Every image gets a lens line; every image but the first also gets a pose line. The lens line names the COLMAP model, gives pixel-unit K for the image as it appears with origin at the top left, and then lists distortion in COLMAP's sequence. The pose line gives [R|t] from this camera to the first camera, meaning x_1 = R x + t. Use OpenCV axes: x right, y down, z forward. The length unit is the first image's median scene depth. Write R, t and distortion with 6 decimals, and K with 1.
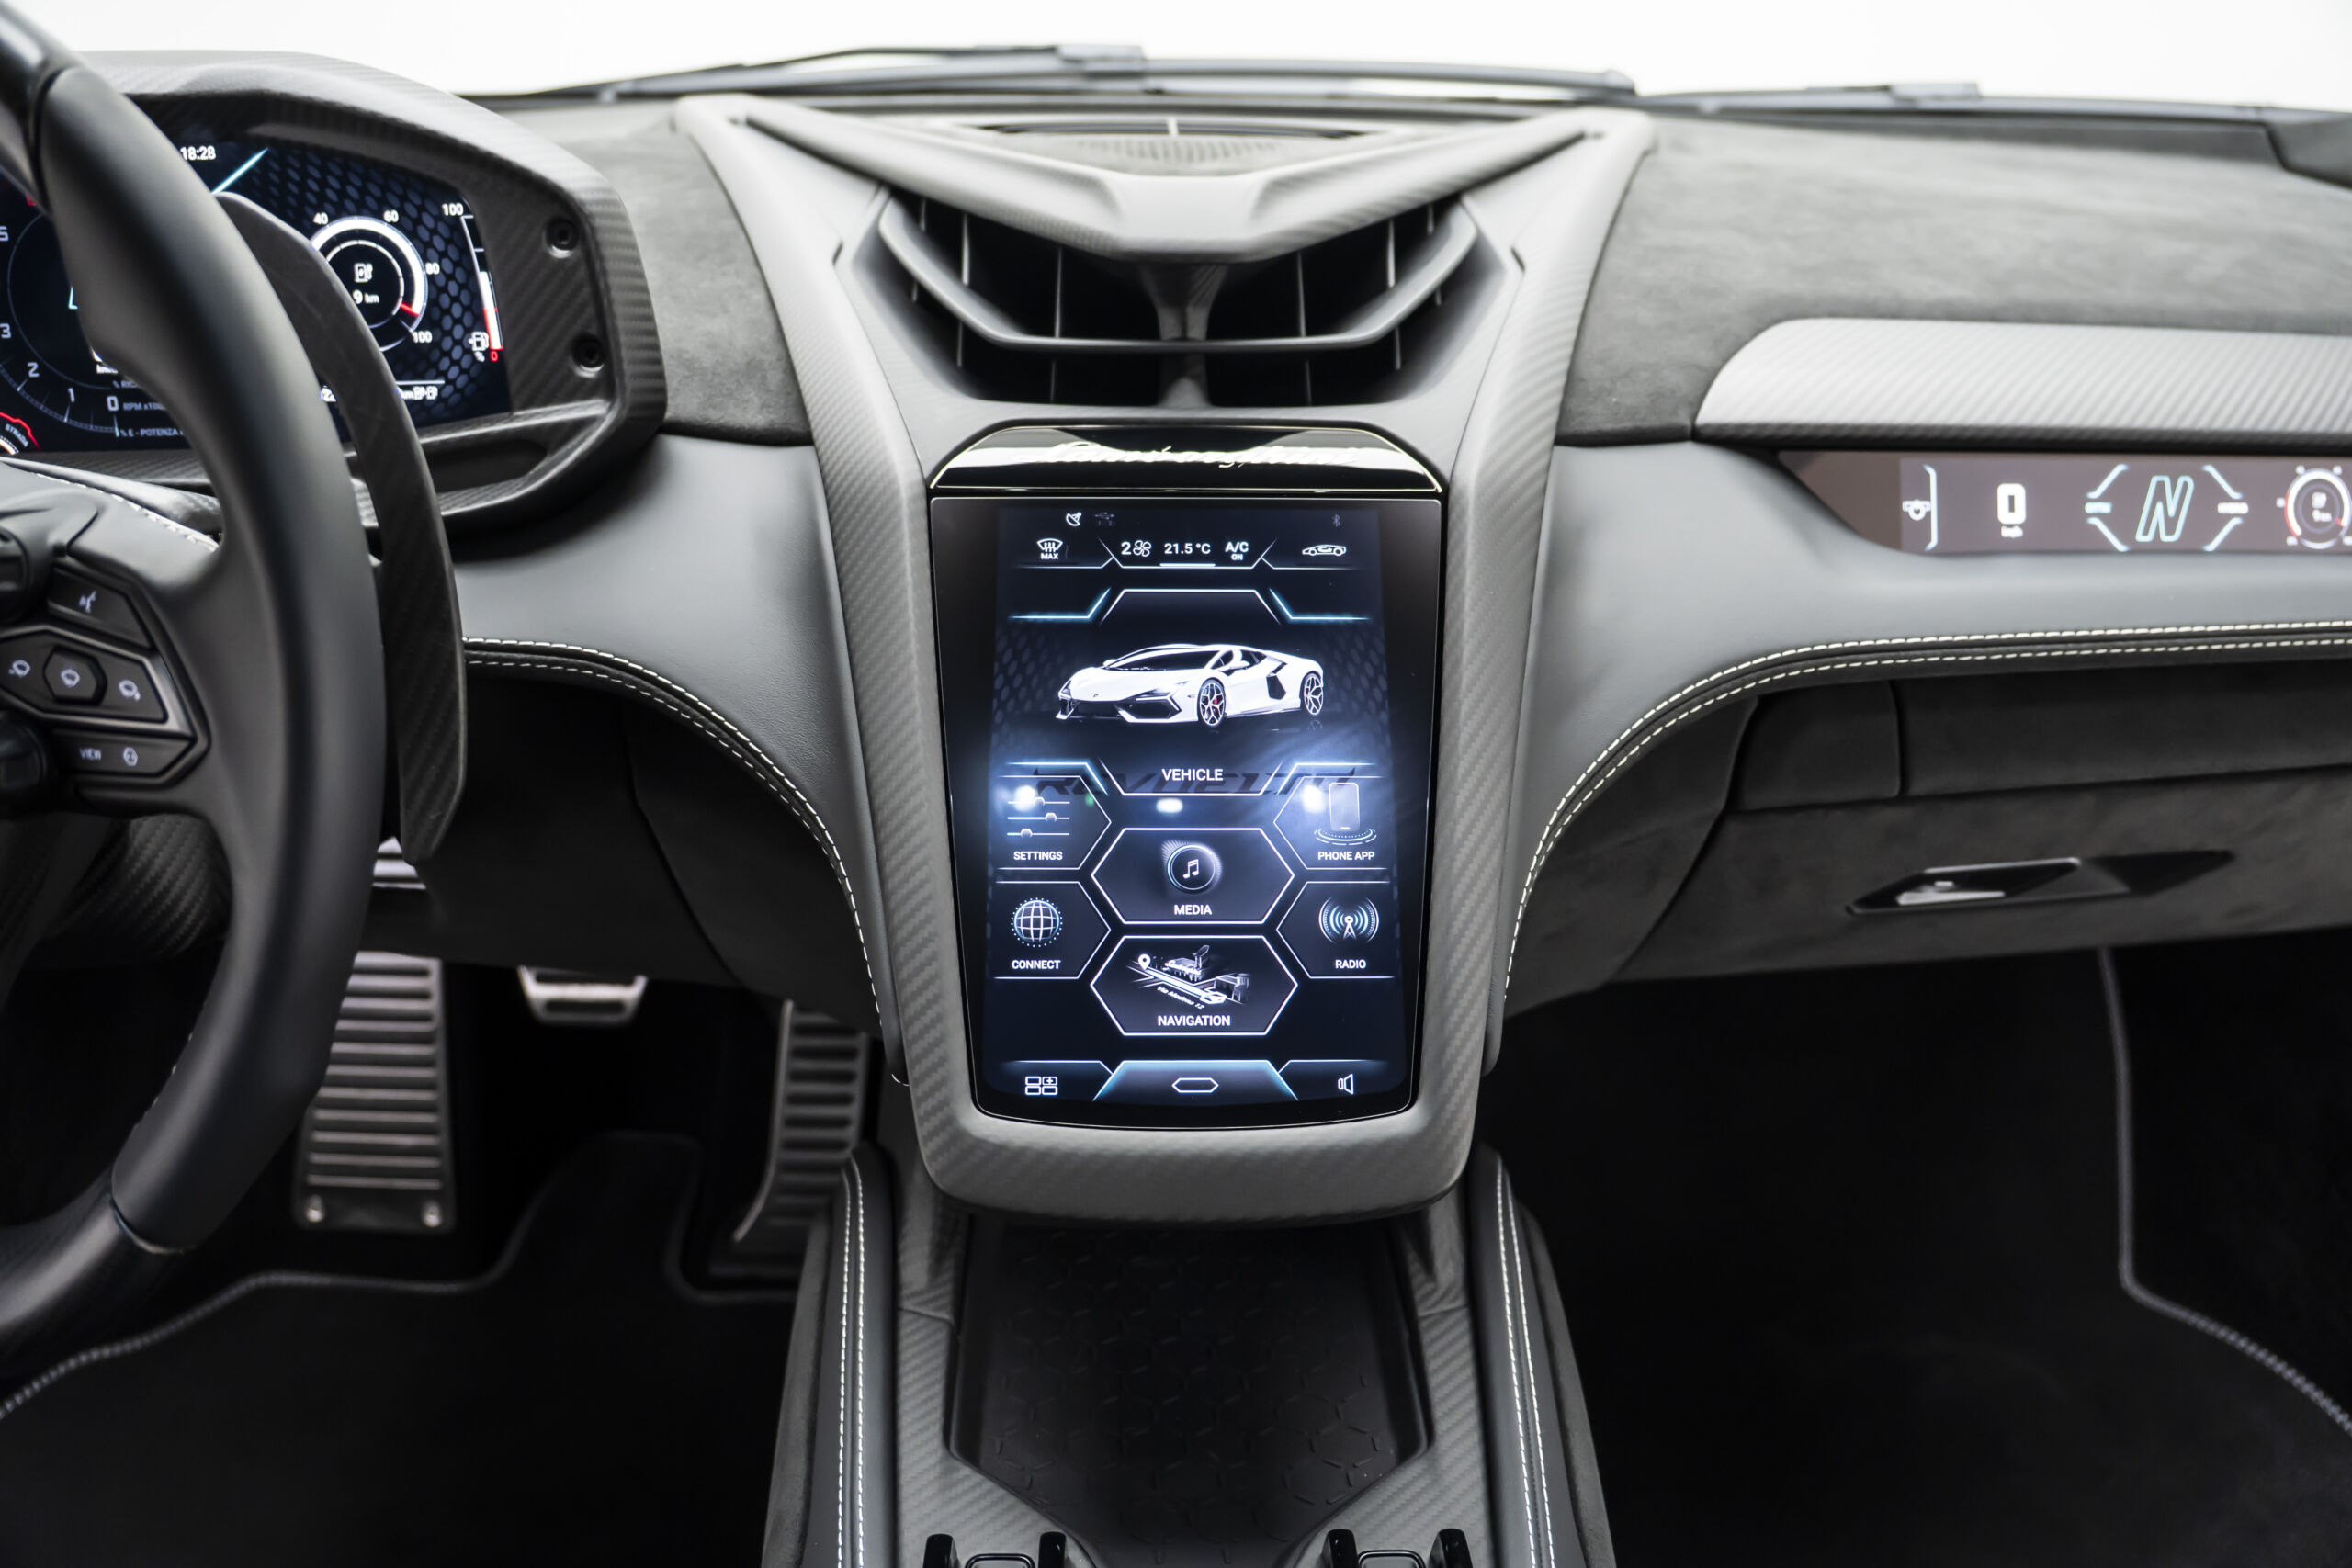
lens RADIAL K [[1949.4, 0, 1176.0], [0, 1949.4, 784.0], [0, 0, 1]] dist [-0.219387, 0.140274]
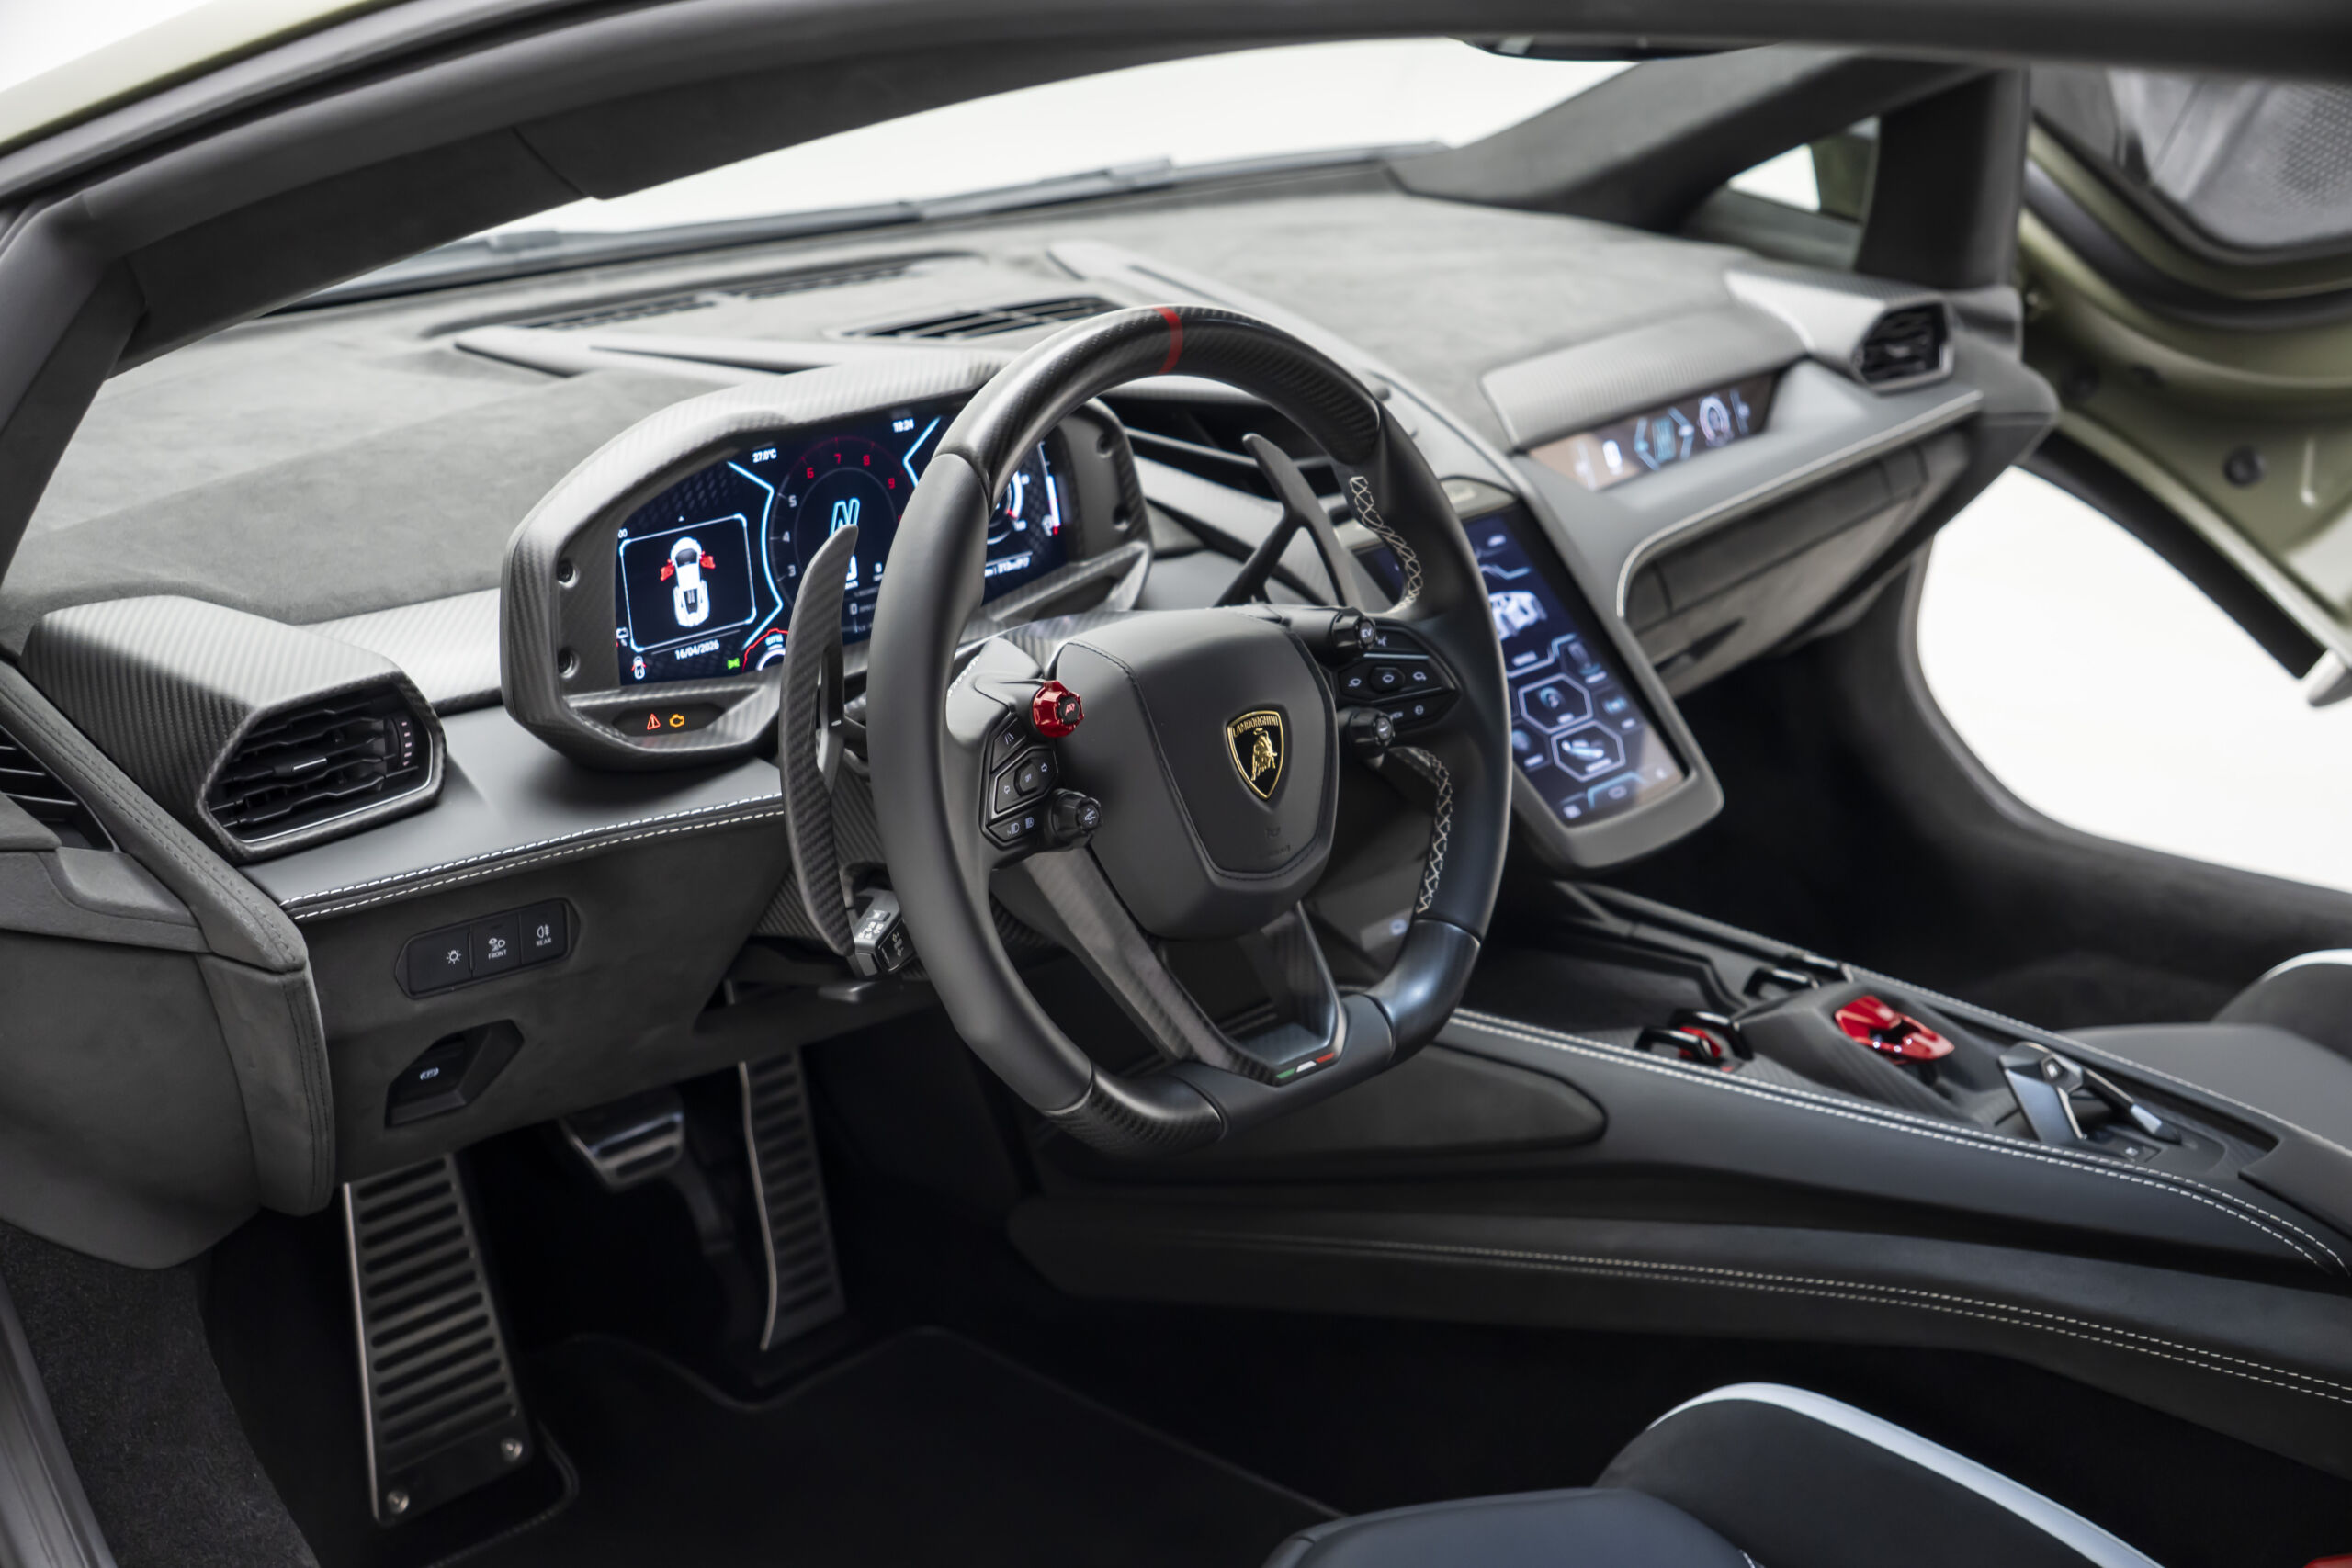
lens RADIAL K [[2989.0, 0, 1176.0], [0, 2989.0, 784.0], [0, 0, 1]] dist [0.128013, 0.006058]
pose [[0.700875, -0.248589, 0.668564, -2.056656], [0.308624, 0.950712, 0.029960, -0.075555], [-0.643060, 0.185337, 0.743051, -0.878039]]
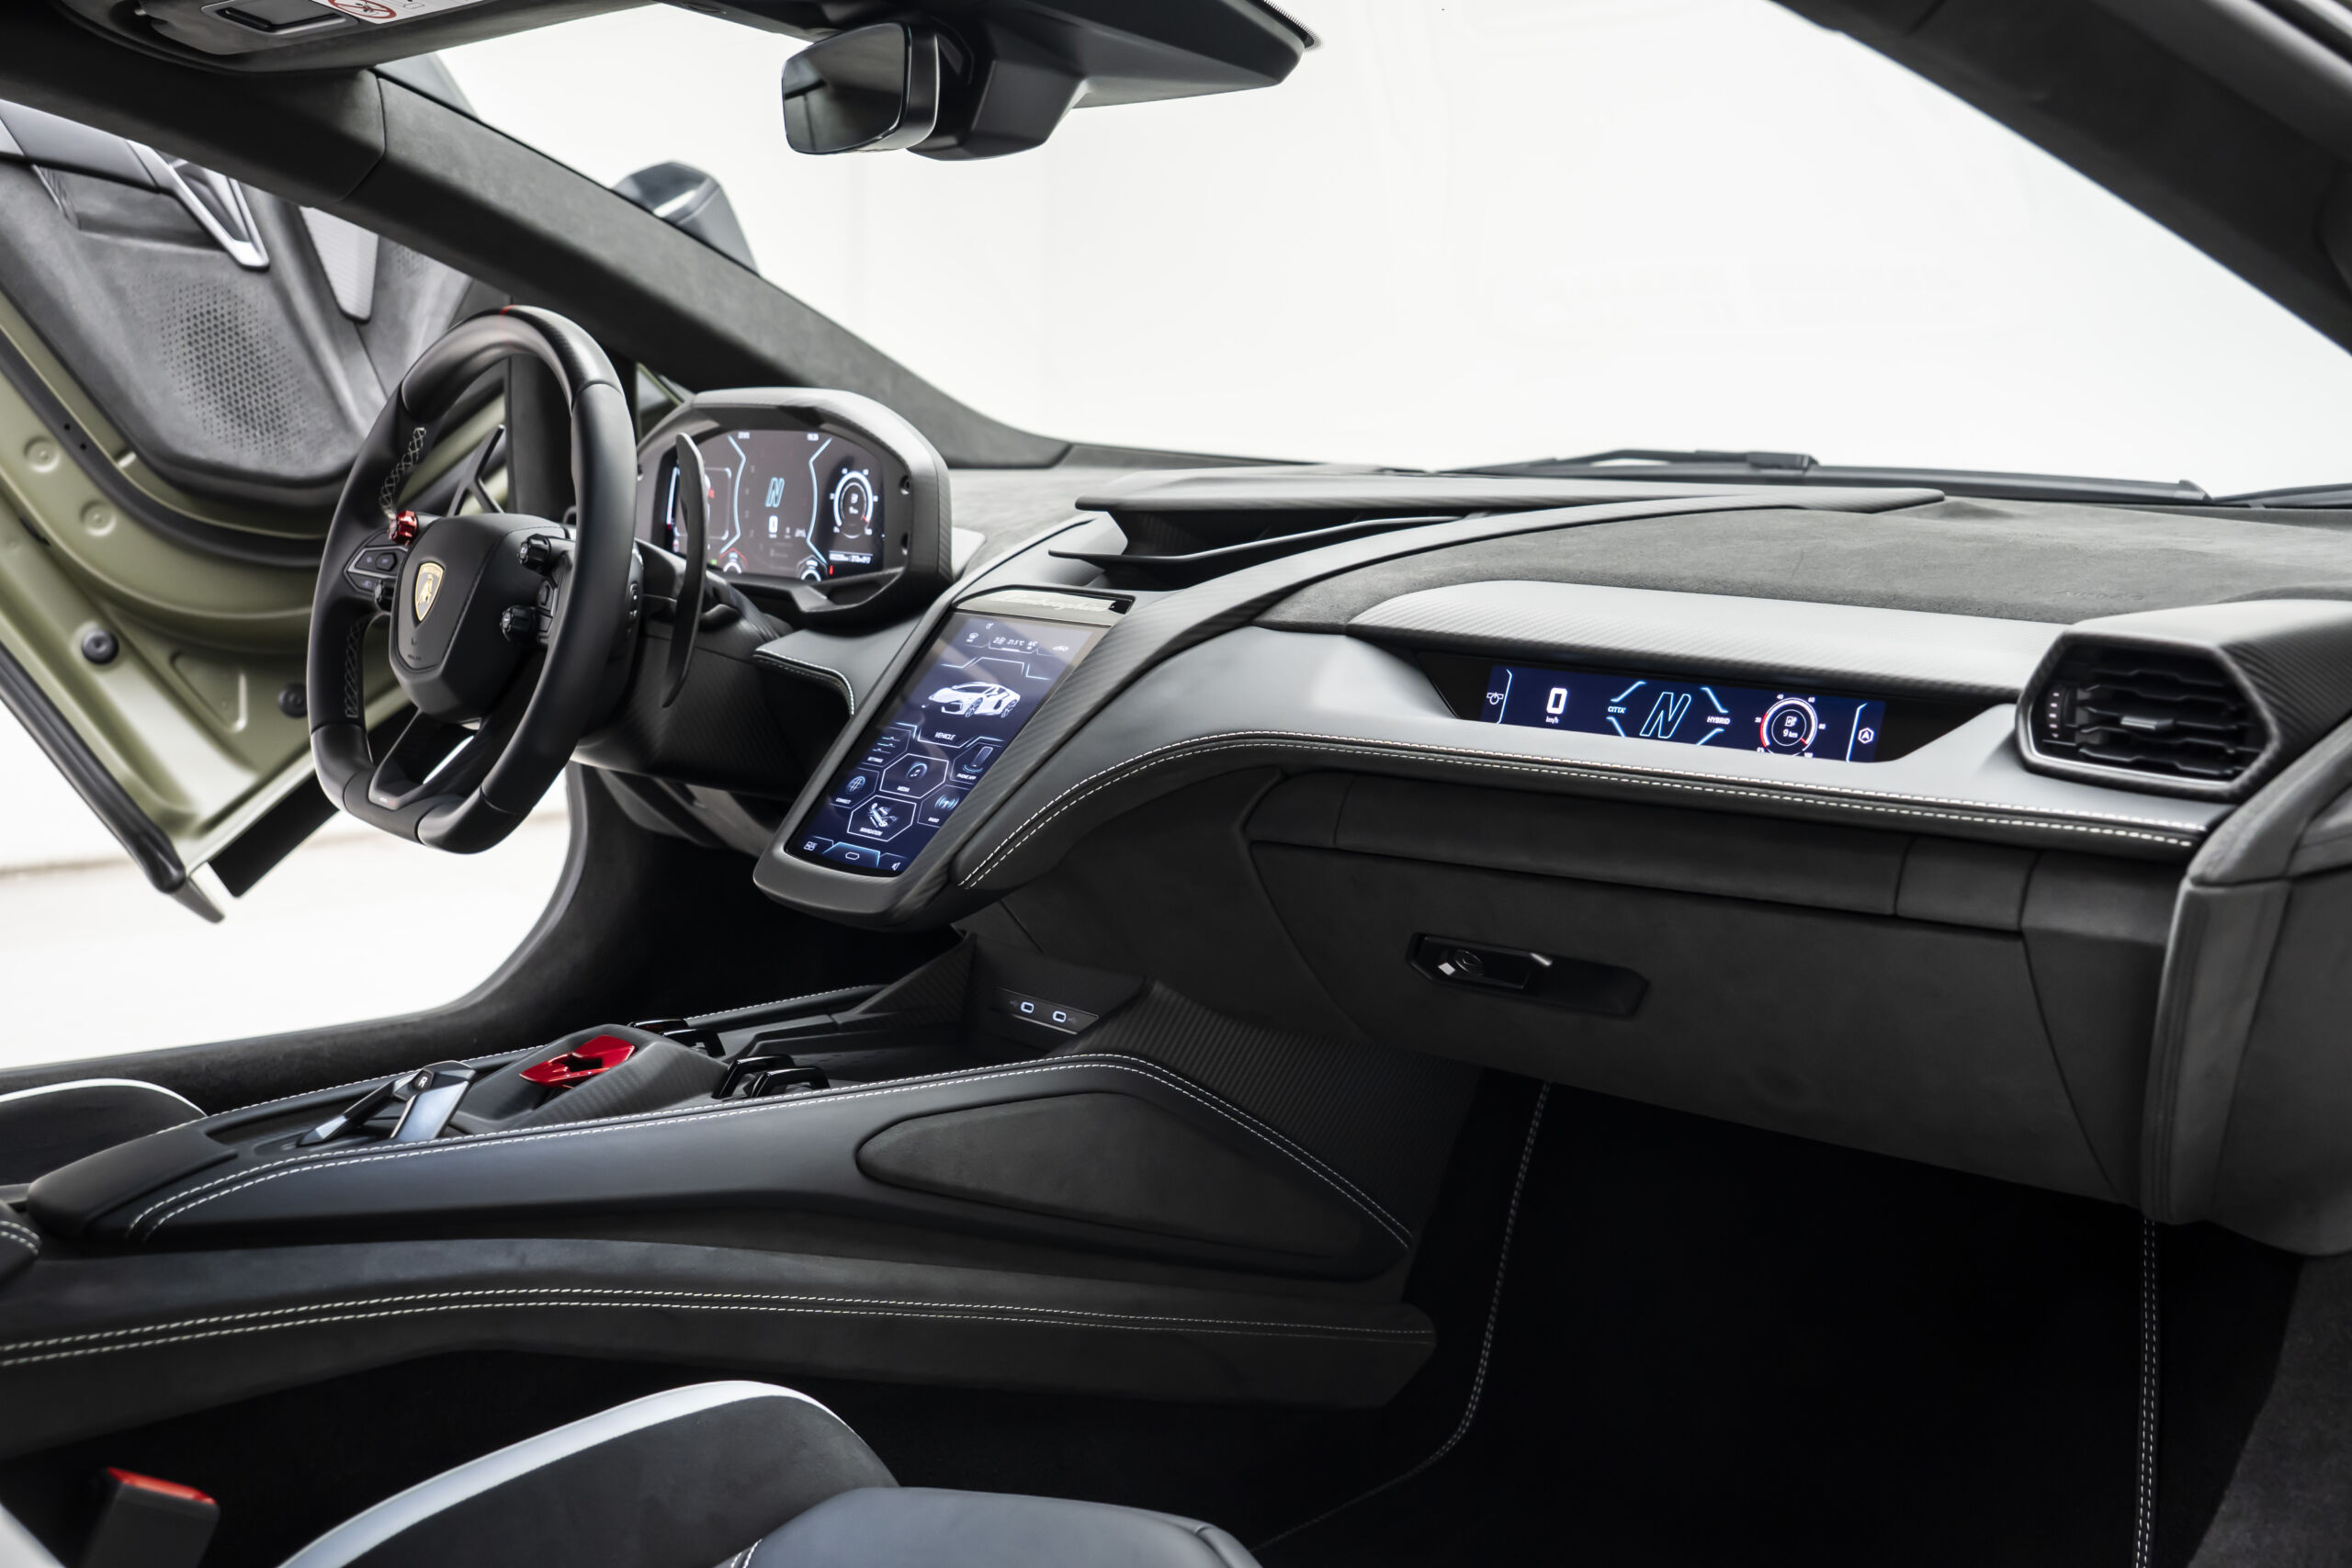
lens RADIAL K [[2468.6, 0, 1176.0], [0, 2468.6, 784.0], [0, 0, 1]] dist [-0.002634, 0.001882]
pose [[0.662152, 0.109441, -0.741334, 1.892022], [-0.309973, 0.940677, -0.137995, 0.293314], [0.682254, 0.321168, 0.656796, -0.457854]]
